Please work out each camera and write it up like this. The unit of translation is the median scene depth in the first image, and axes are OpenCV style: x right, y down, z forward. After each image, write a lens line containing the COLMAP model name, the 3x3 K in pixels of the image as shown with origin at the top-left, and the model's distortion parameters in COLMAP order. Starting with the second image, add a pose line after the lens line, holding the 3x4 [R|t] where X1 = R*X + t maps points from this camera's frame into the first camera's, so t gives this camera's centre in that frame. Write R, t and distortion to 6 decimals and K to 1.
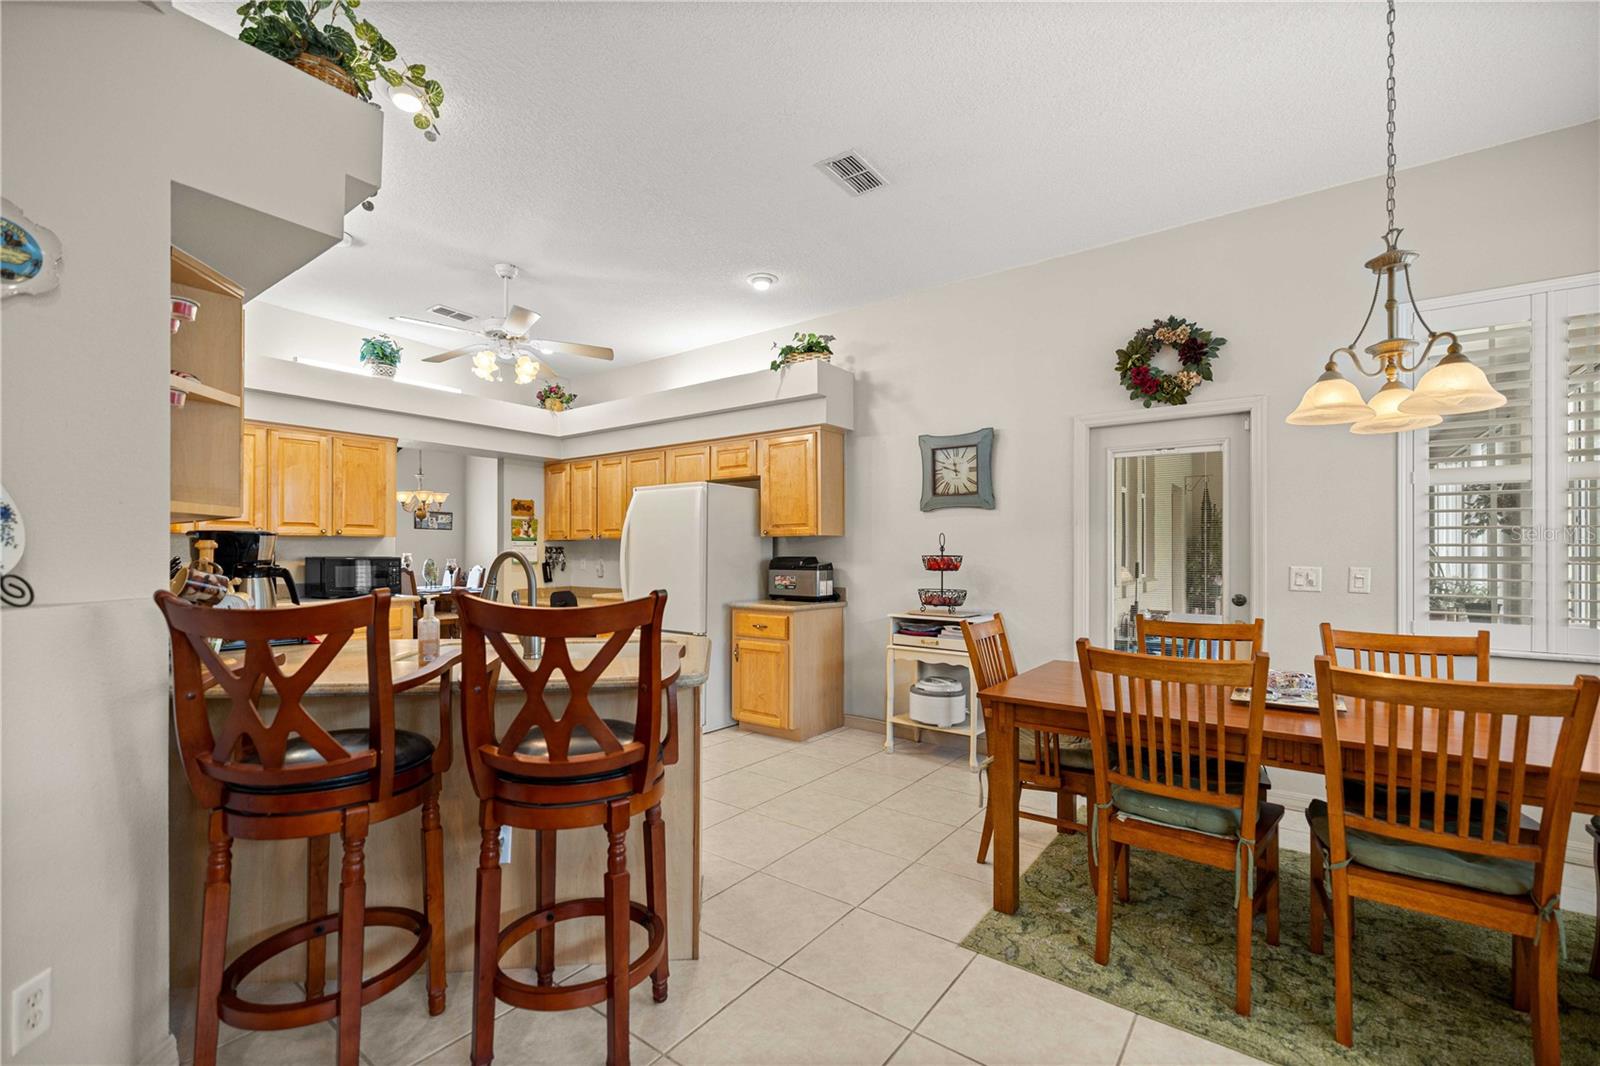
lens RADIAL K [[679.4, 0, 806.4], [0, 679.4, 551.3], [0, 0, 1]] dist [0.001419, -0.000657]
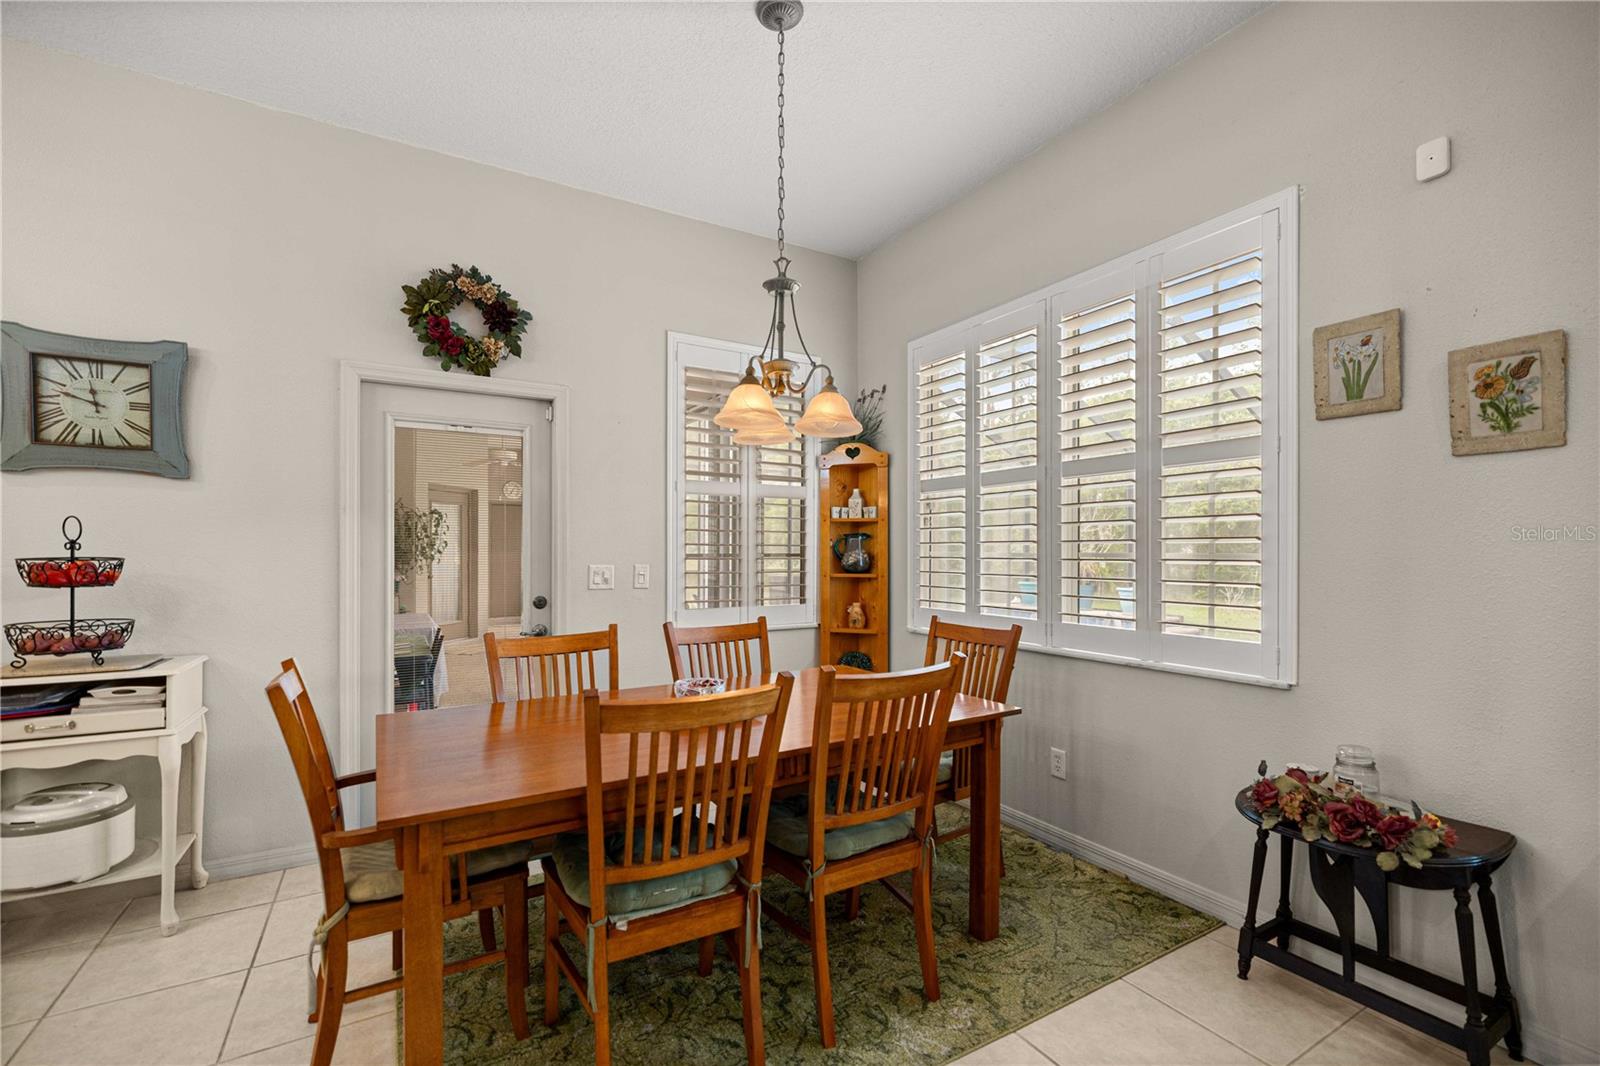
lens RADIAL K [[679.4, 0, 789.6], [0, 679.4, 549.6], [0, 0, 1]] dist [0.001419, -0.000657]
pose [[0.400161, -0.005152, 0.916430, -0.064478], [-0.006327, 0.999945, 0.008384, -0.008391], [-0.916423, -0.009153, 0.400107, 0.275359]]
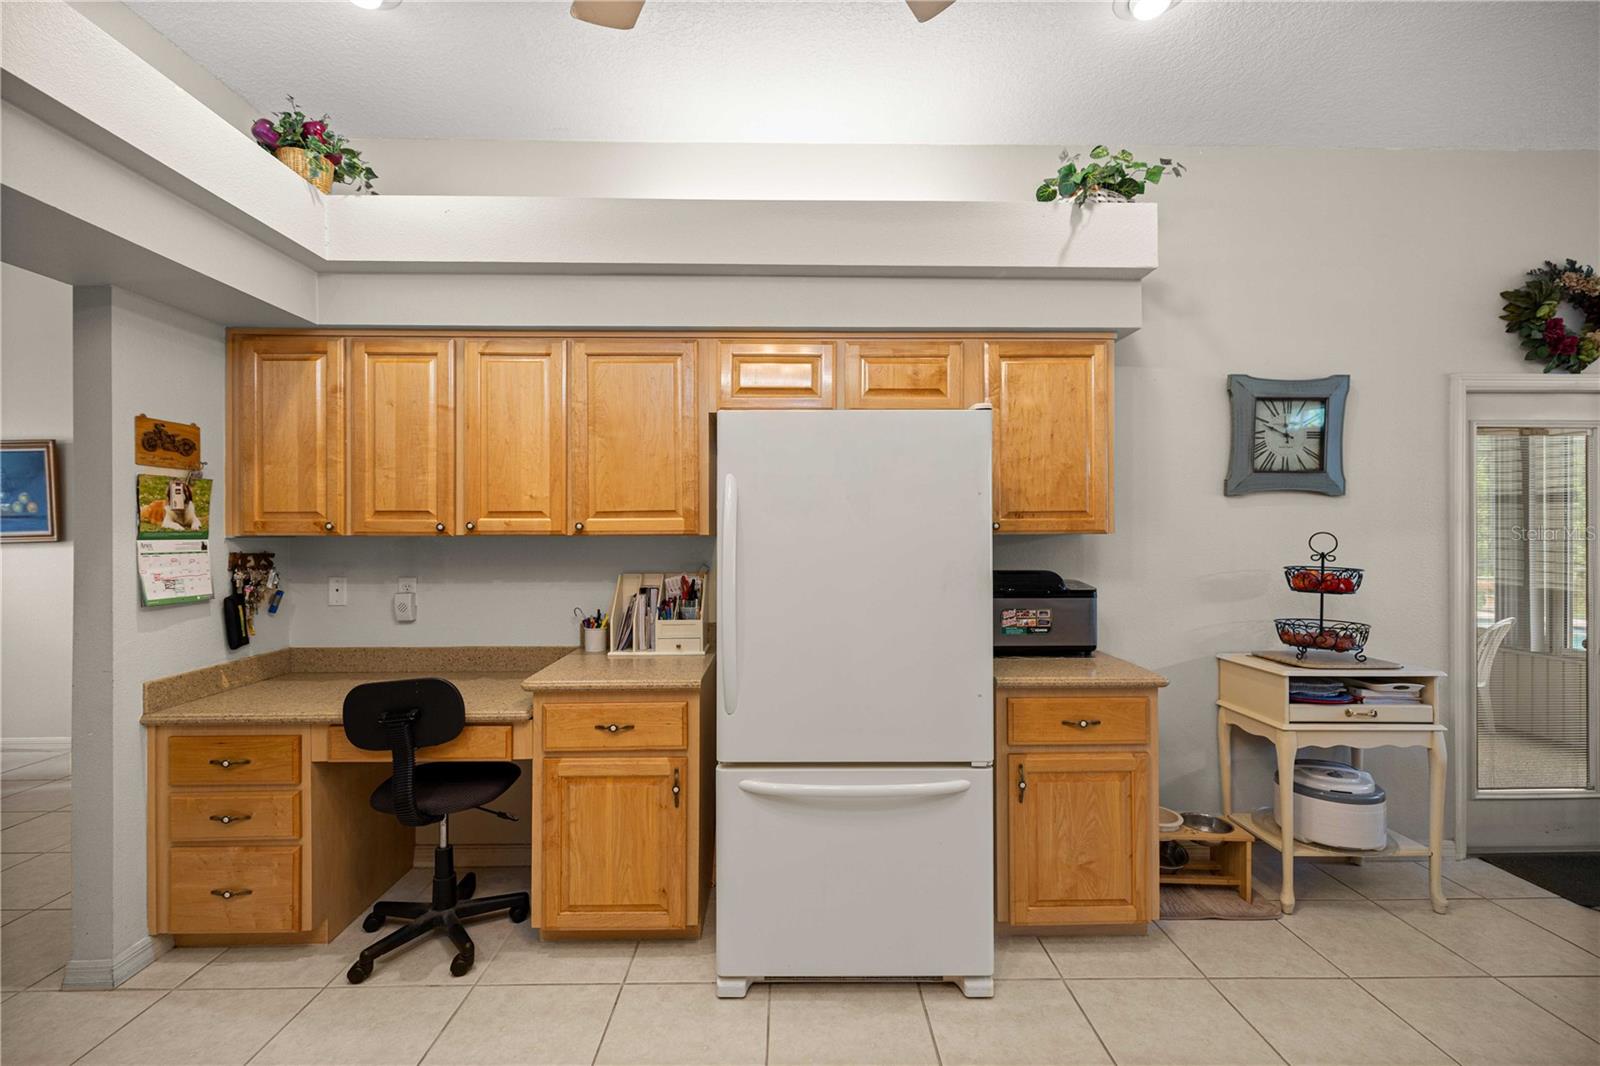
lens RADIAL K [[679.4, 0, 800.3], [0, 679.4, 532.9], [0, 0, 1]] dist [0.001419, -0.000657]
pose [[0.792812, -0.002349, 0.609462, -0.572111], [0.001559, 0.999997, 0.001826, -0.028528], [-0.609464, -0.000498, 0.792813, 0.808132]]
